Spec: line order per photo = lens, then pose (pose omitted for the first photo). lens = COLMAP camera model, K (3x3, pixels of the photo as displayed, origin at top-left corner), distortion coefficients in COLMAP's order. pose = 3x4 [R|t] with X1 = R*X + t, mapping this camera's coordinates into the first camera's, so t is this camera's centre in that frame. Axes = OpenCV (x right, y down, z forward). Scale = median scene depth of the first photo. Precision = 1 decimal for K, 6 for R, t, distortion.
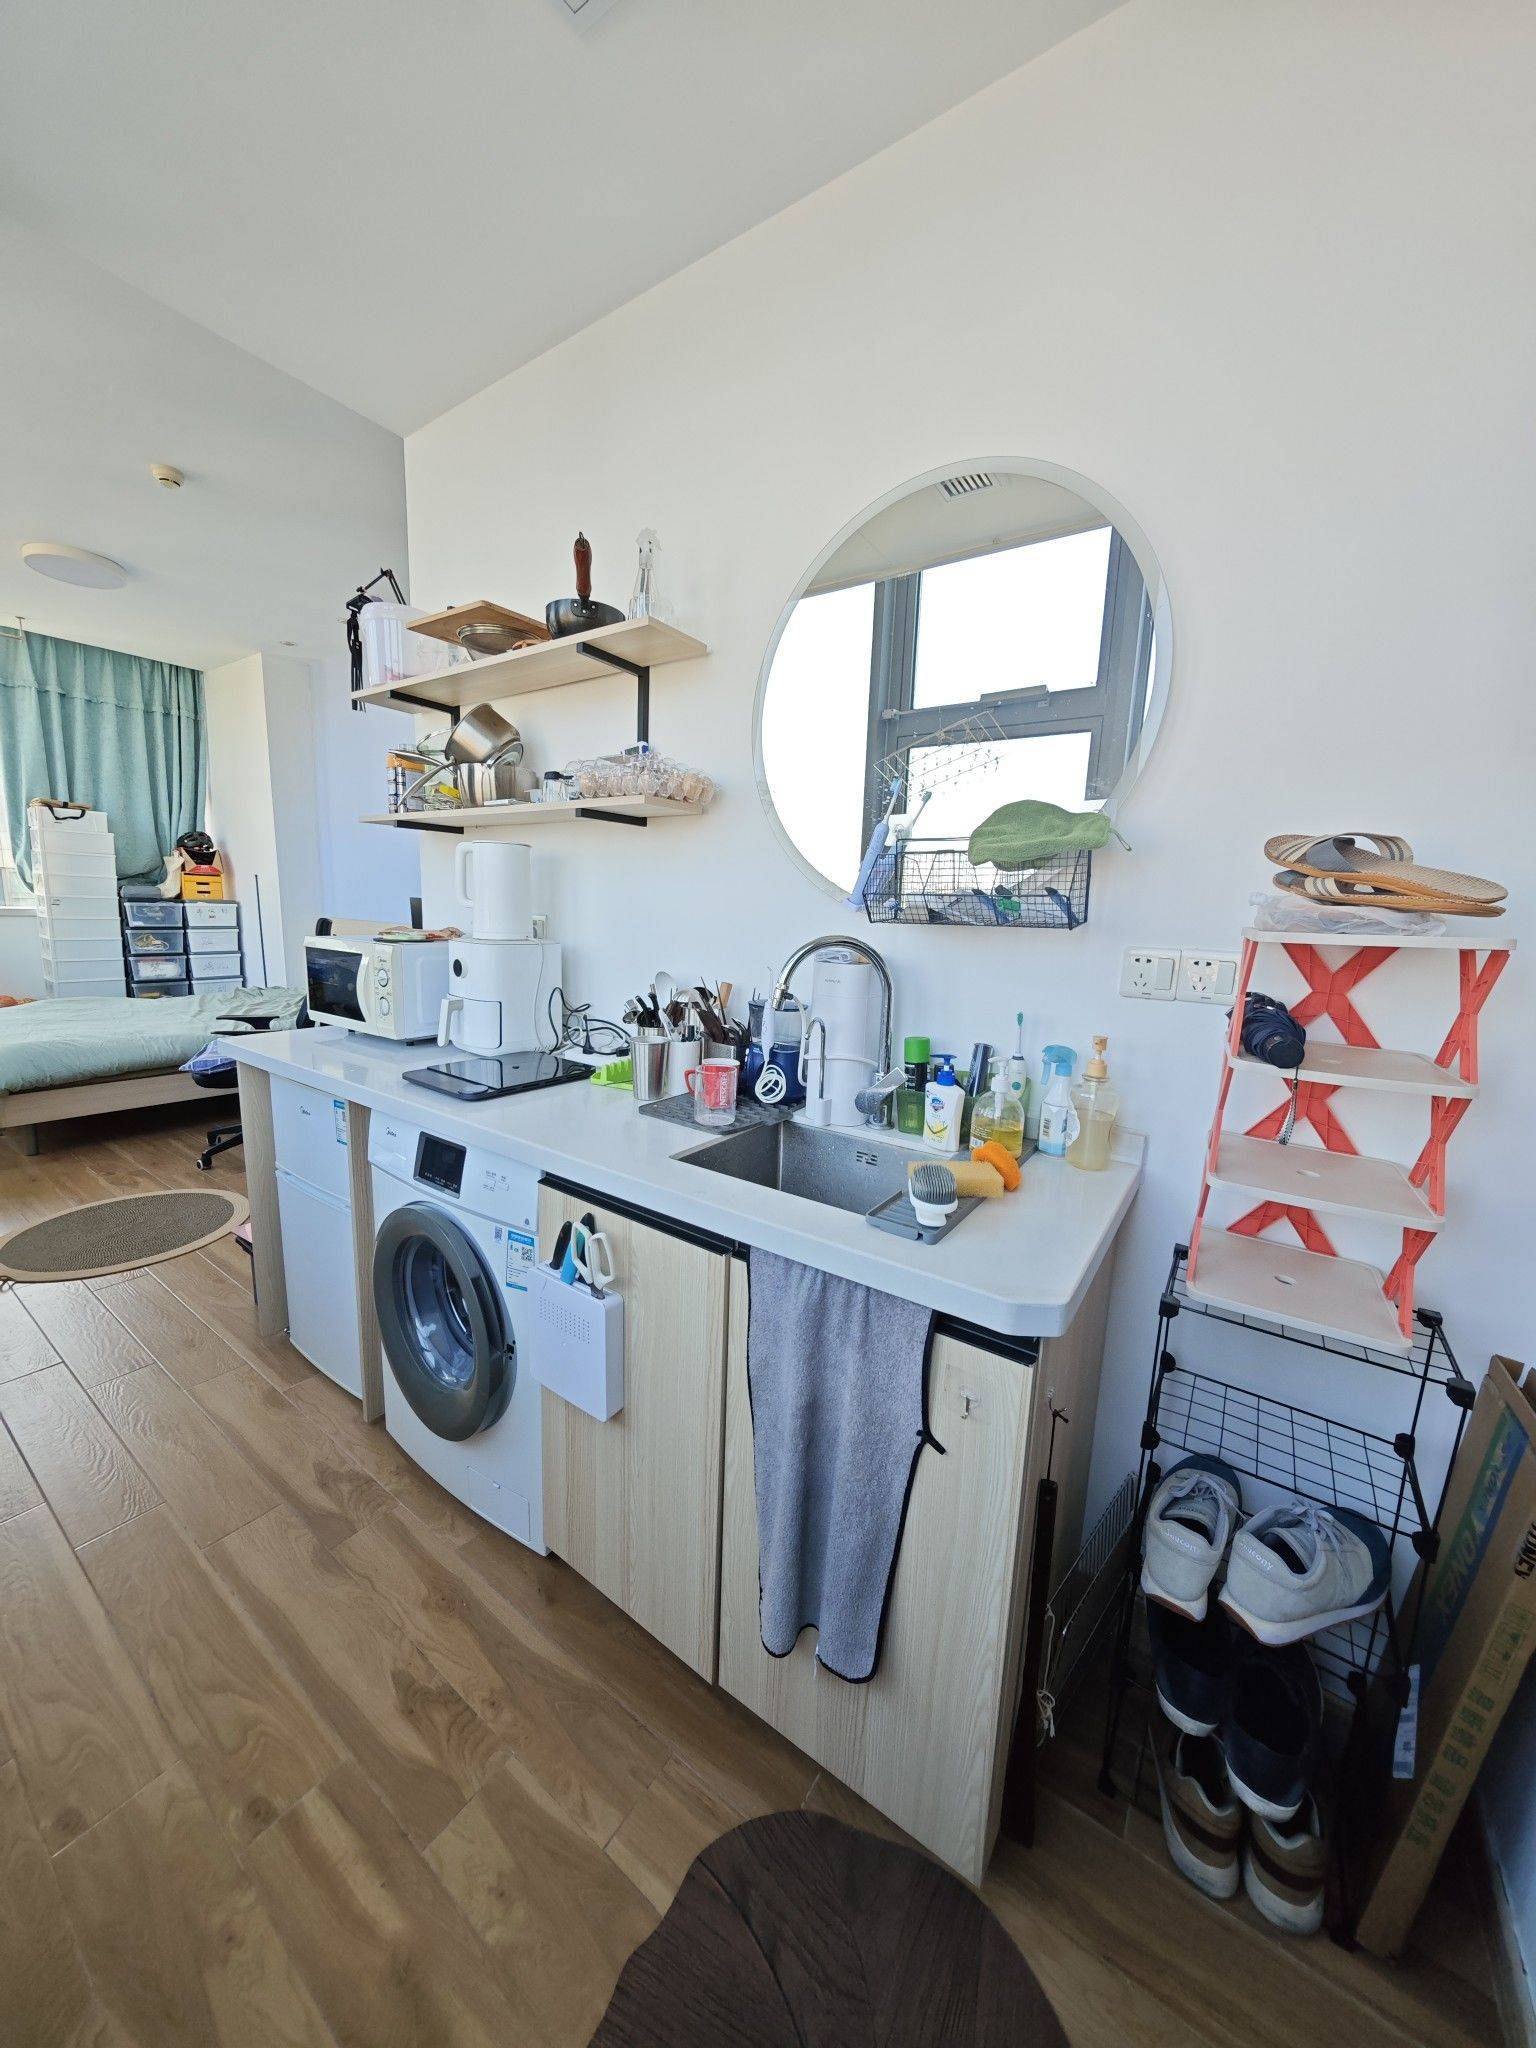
lens RADIAL K [[727.2, 0, 761.9], [0, 727.2, 1016.8], [0, 0, 1]] dist [0.001107, 0.000095]
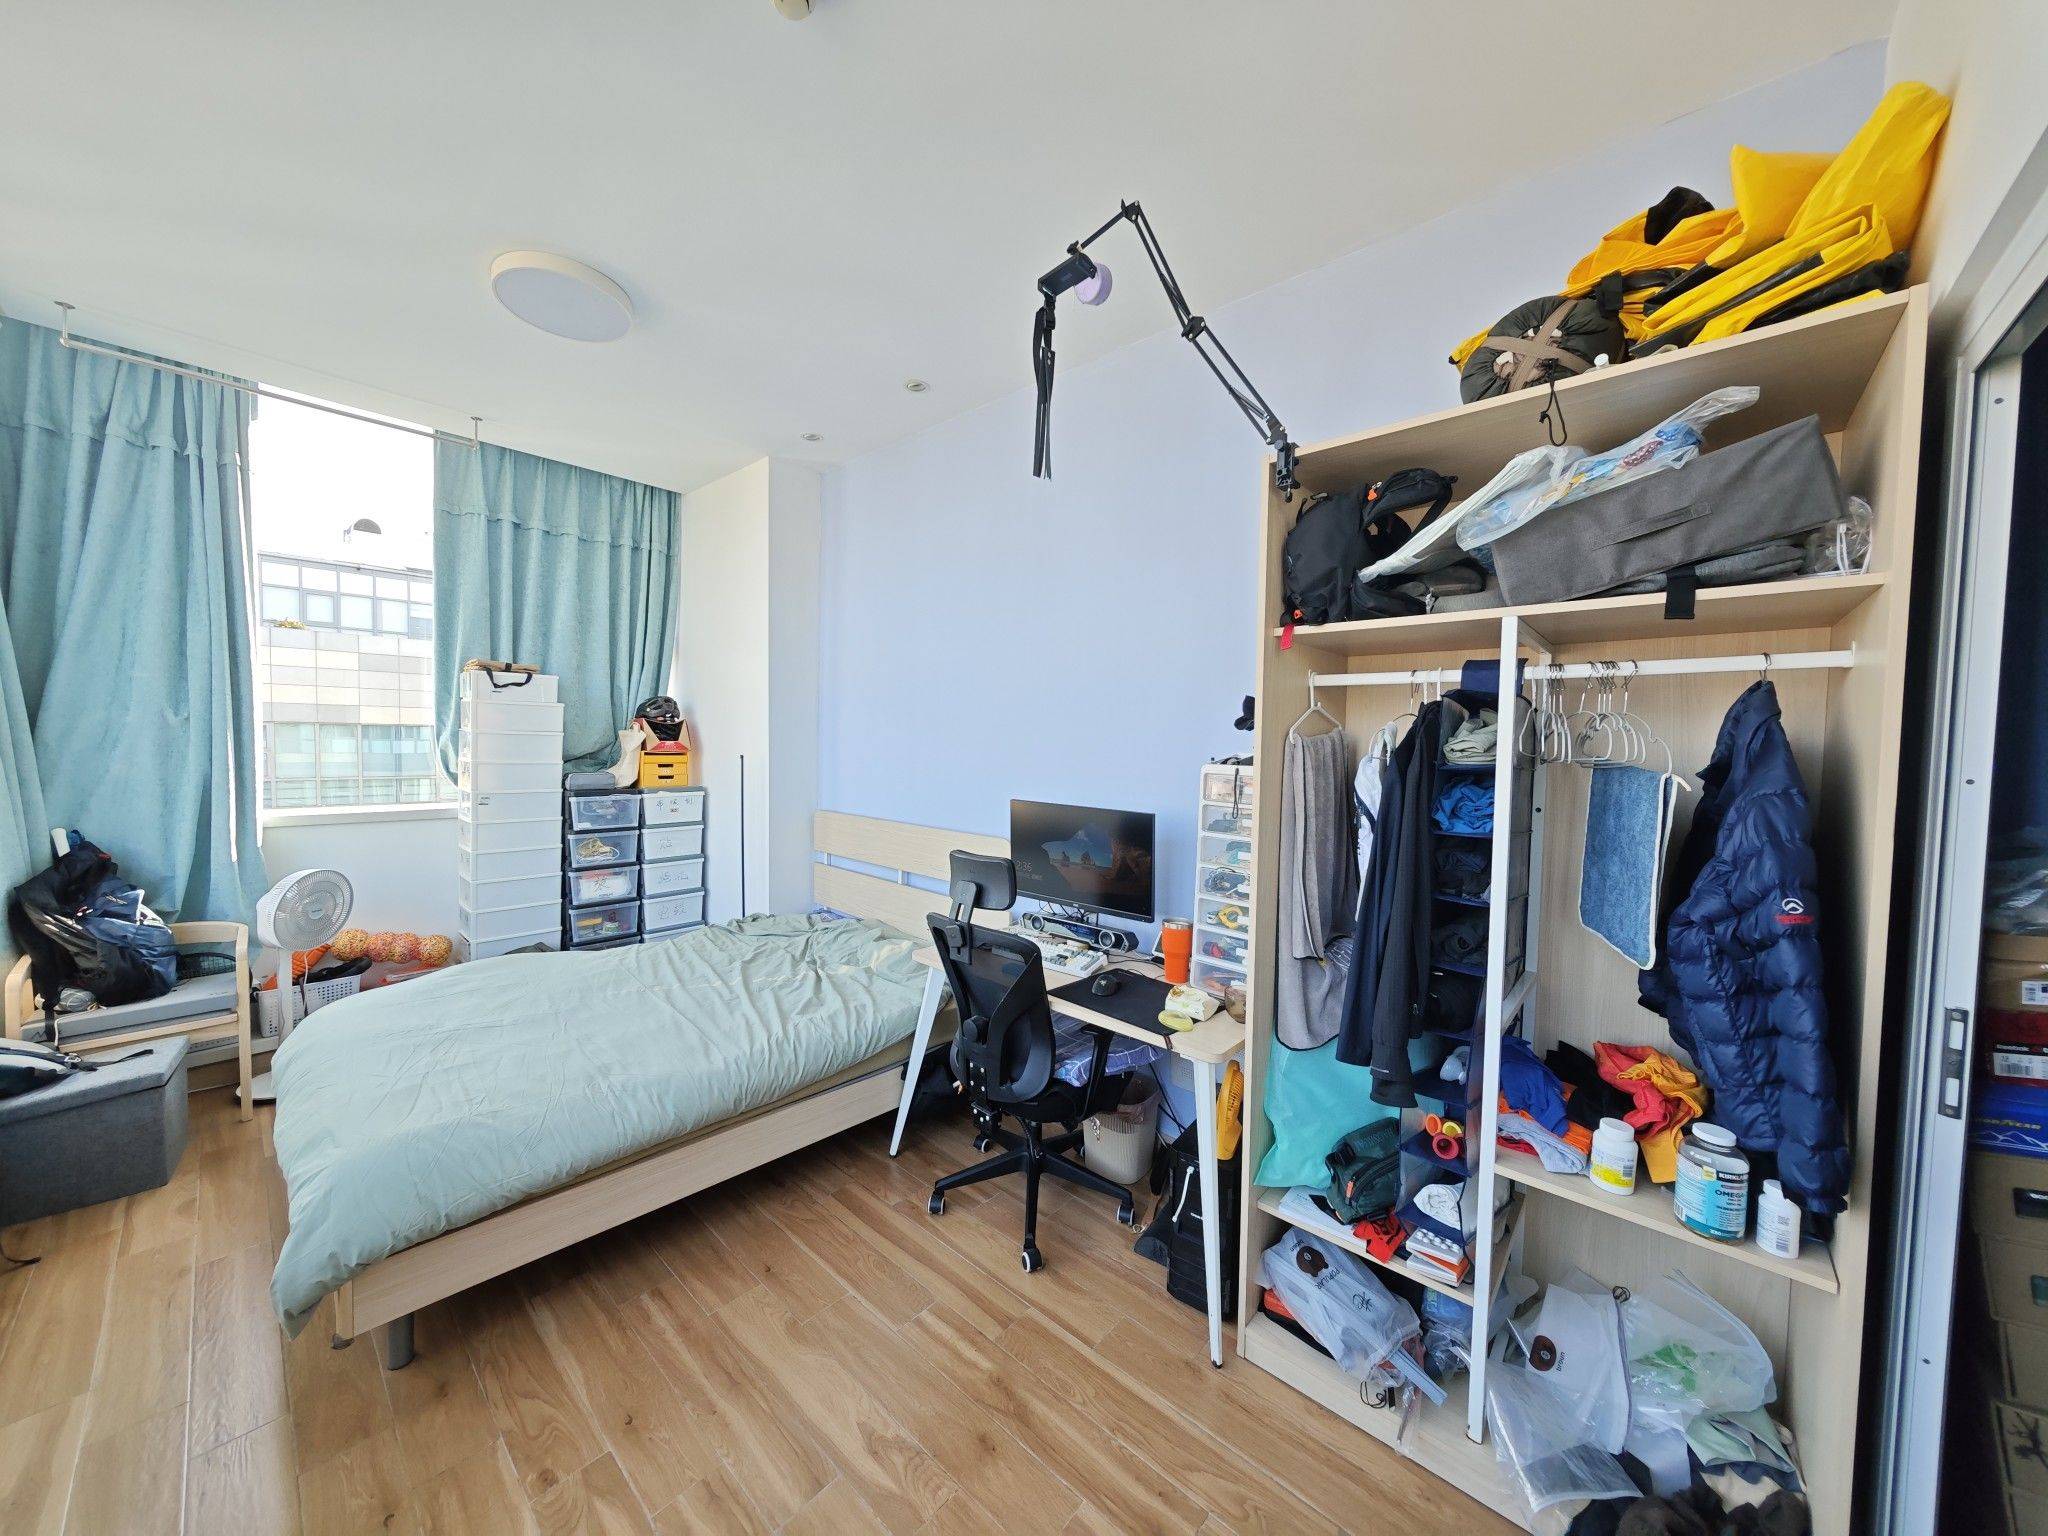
lens RADIAL K [[727.2, 0, 1027.8], [0, 727.2, 770.1], [0, 0, 1]] dist [0.001107, 0.000095]
pose [[0.992912, -0.010301, -0.118406, -0.330094], [-0.003495, 0.993276, -0.115721, -0.099052], [0.118802, 0.115315, 0.986199, 0.330643]]
